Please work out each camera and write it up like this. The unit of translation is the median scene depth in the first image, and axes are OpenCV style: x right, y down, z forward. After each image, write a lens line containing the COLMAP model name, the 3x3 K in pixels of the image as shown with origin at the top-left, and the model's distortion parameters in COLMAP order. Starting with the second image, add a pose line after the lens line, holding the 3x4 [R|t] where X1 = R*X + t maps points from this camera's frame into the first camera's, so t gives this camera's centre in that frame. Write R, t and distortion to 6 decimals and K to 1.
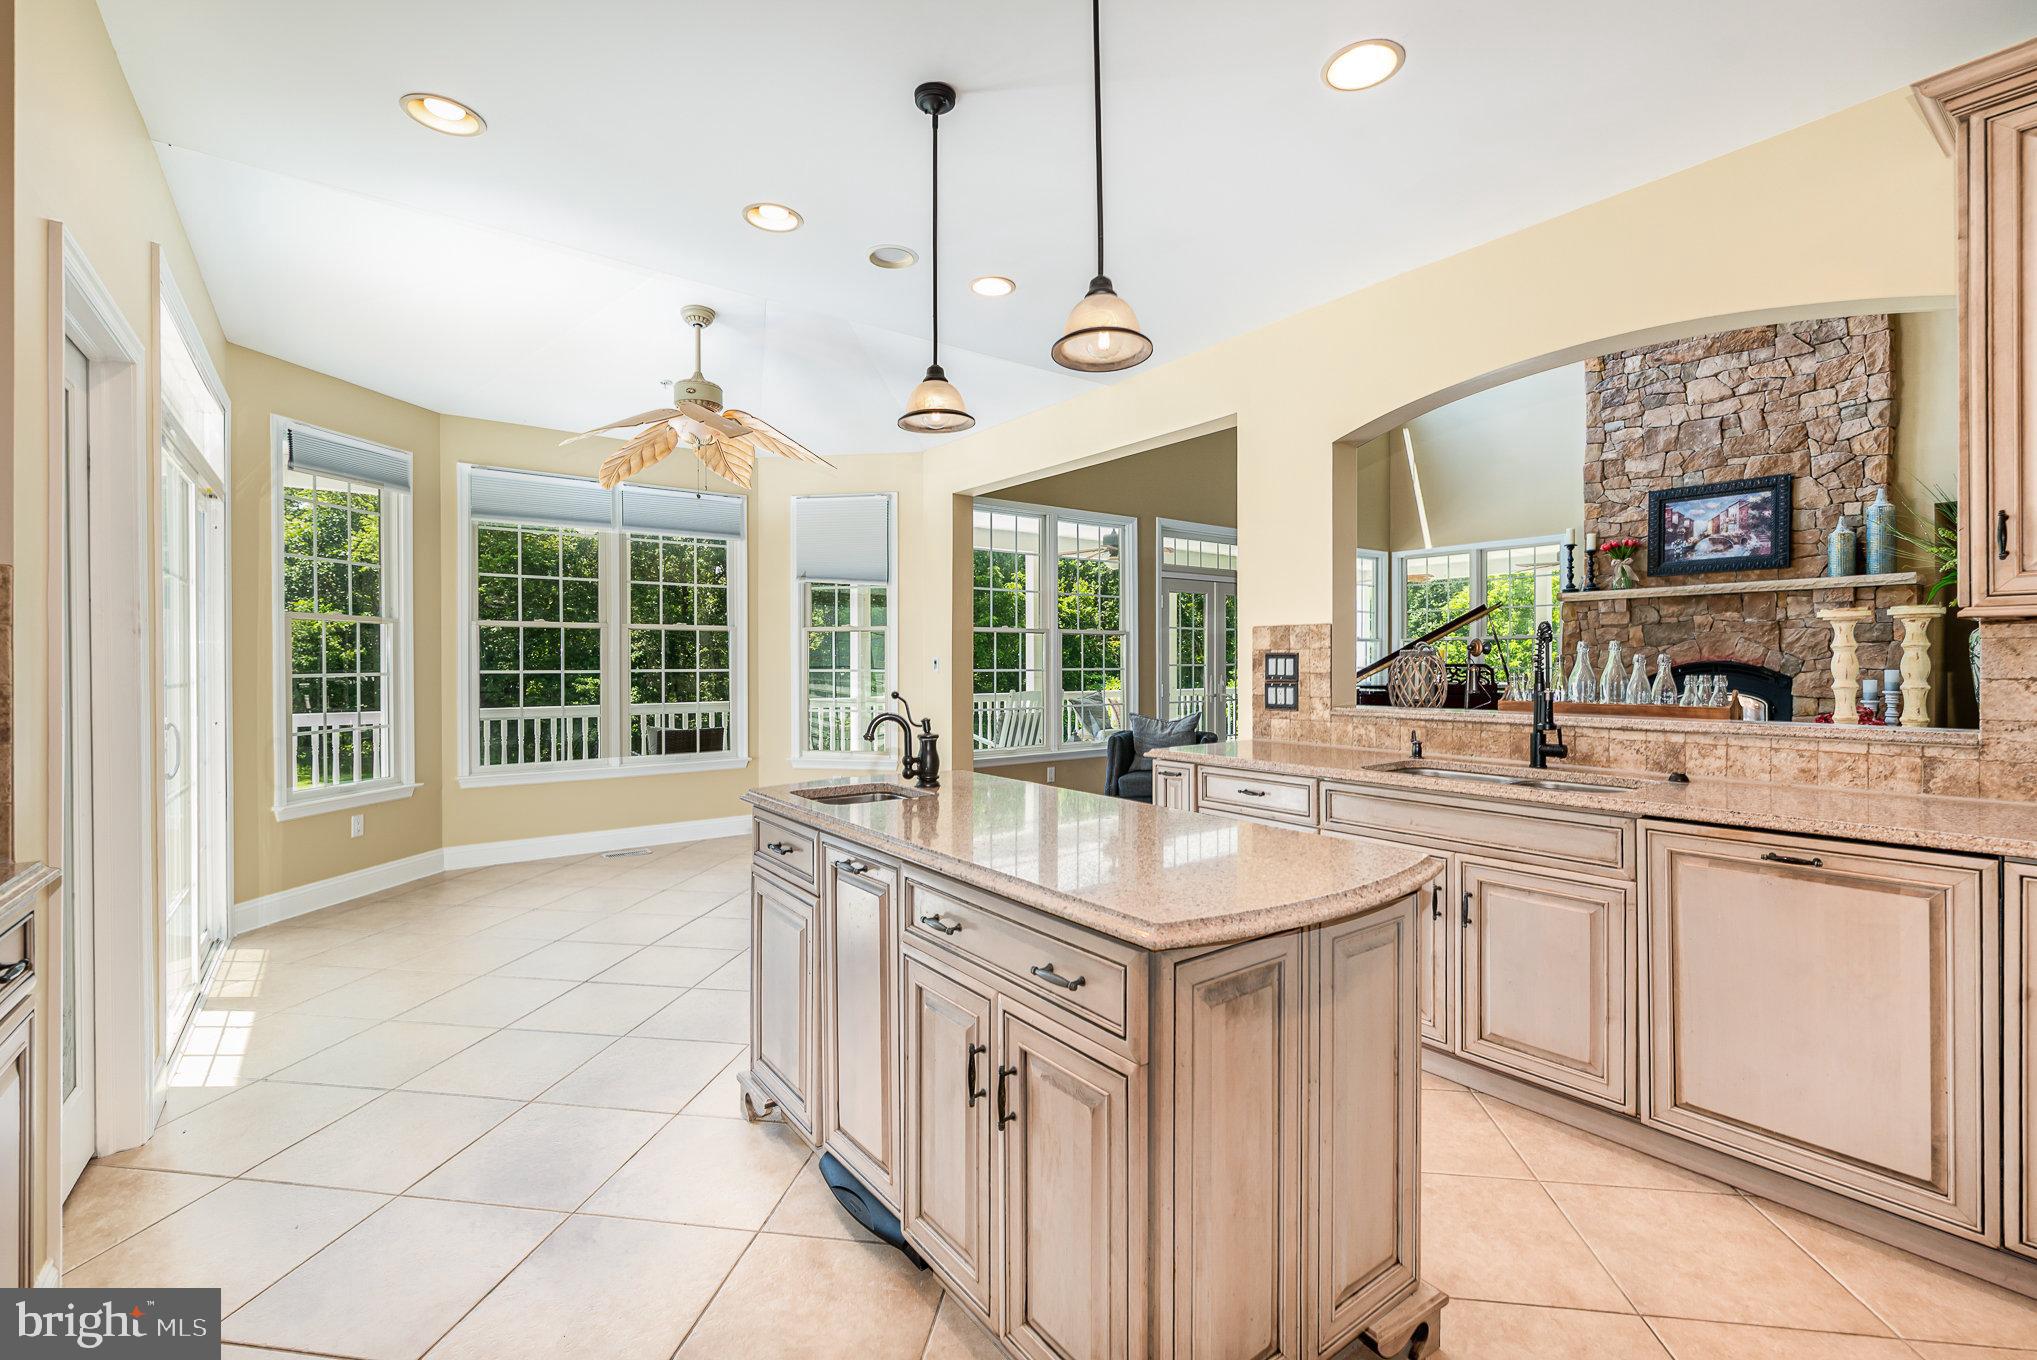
lens RADIAL K [[885.8, 0, 1036.0], [0, 885.8, 666.3], [0, 0, 1]] dist [0.004125, 0.000109]
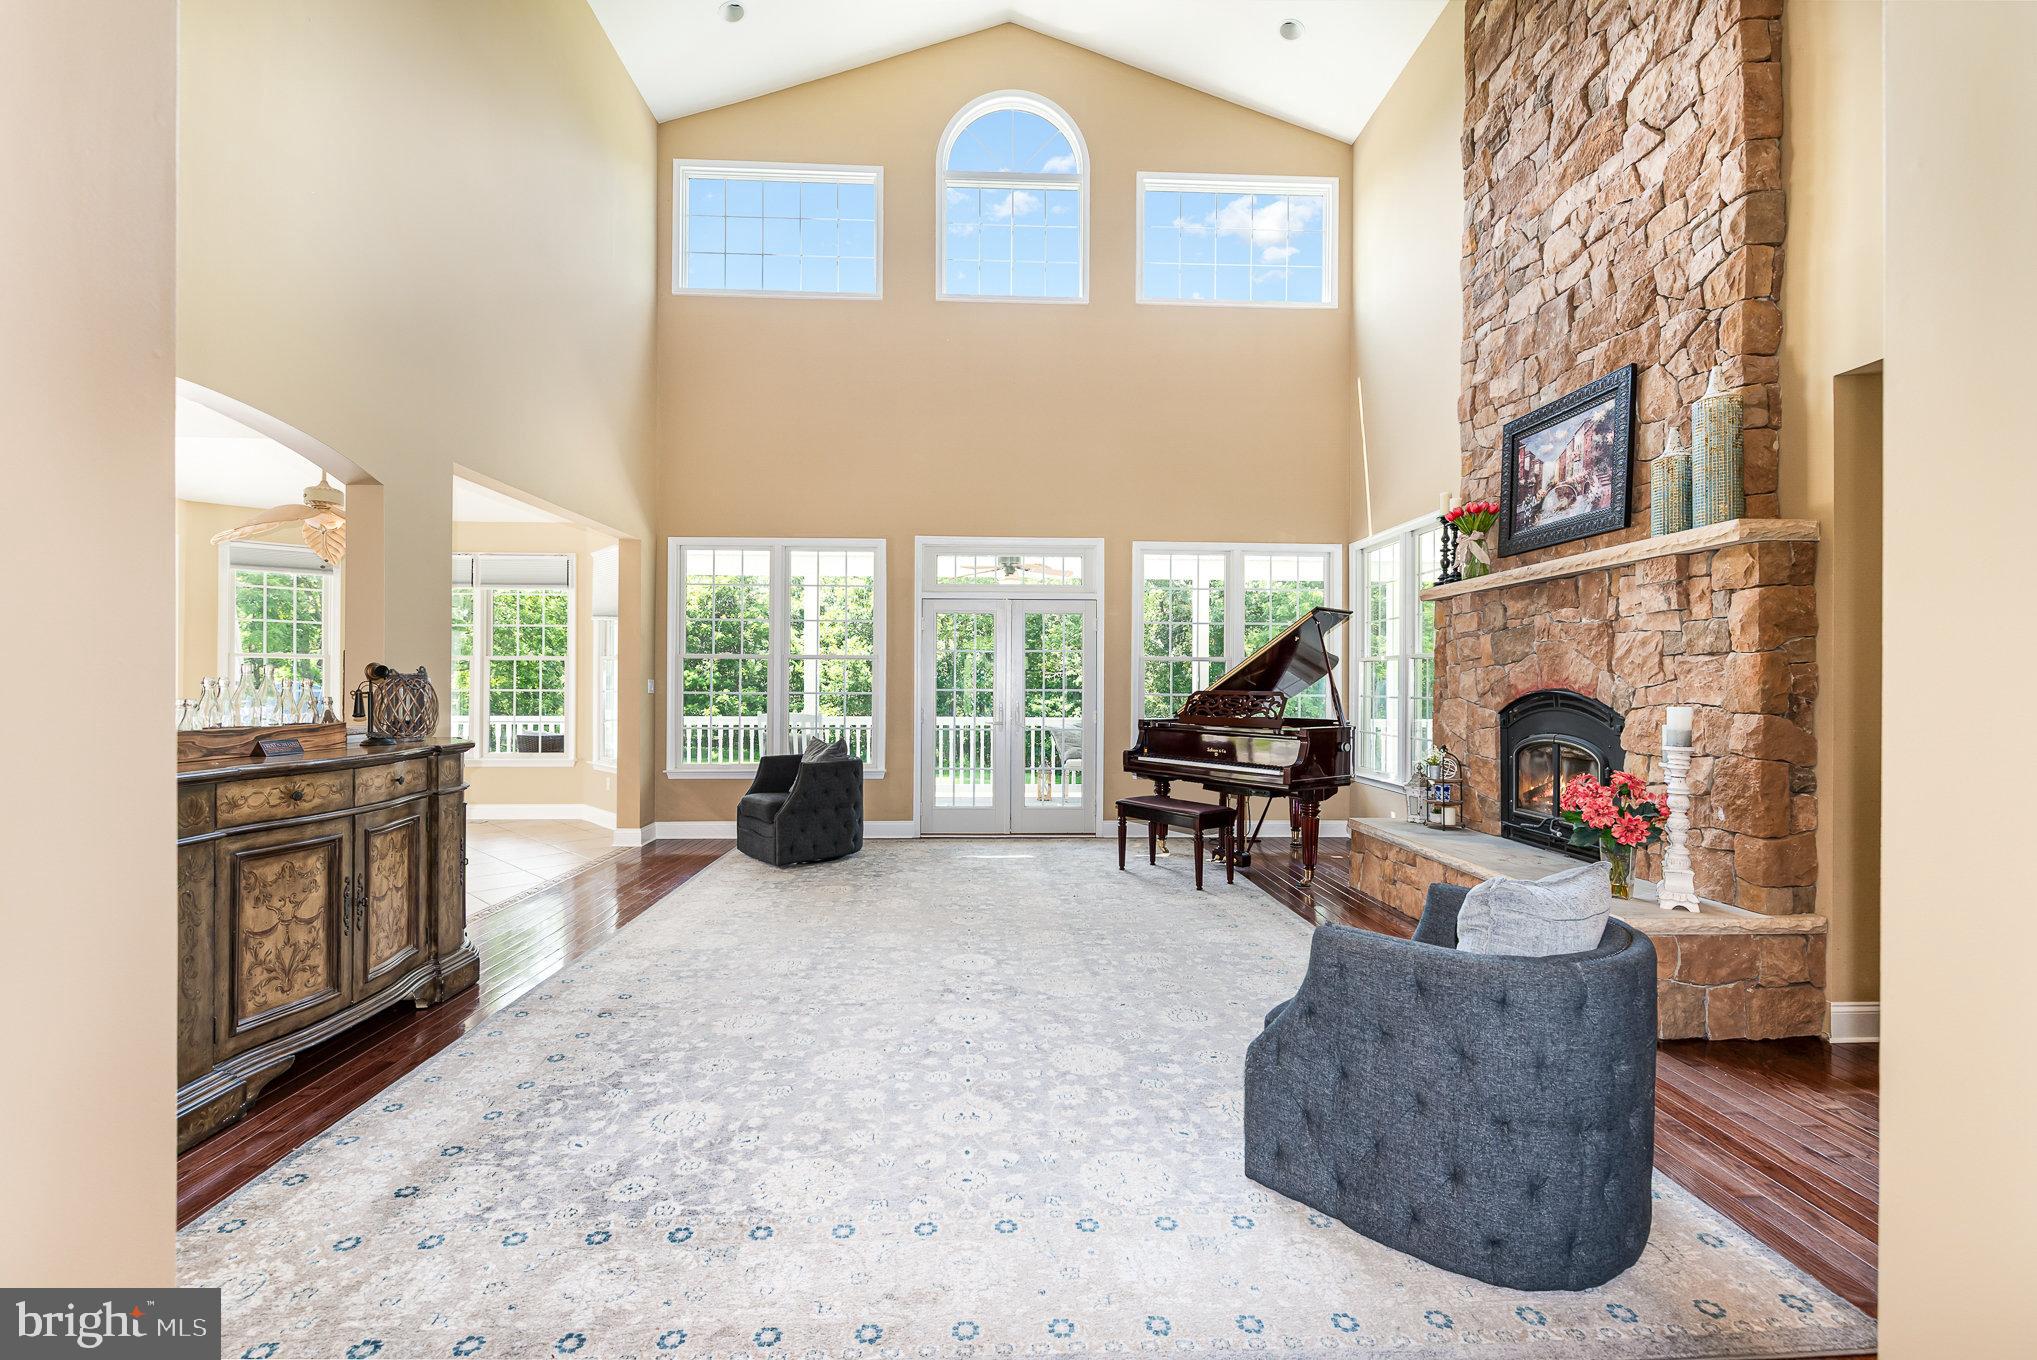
lens RADIAL K [[885.8, 0, 1031.1], [0, 885.8, 686.3], [0, 0, 1]] dist [0.004125, 0.000109]
pose [[0.817424, 0.003908, -0.576023, 0.836961], [-0.007178, 0.999968, -0.003403, -0.003024], [0.575992, 0.006917, 0.817426, 0.298252]]
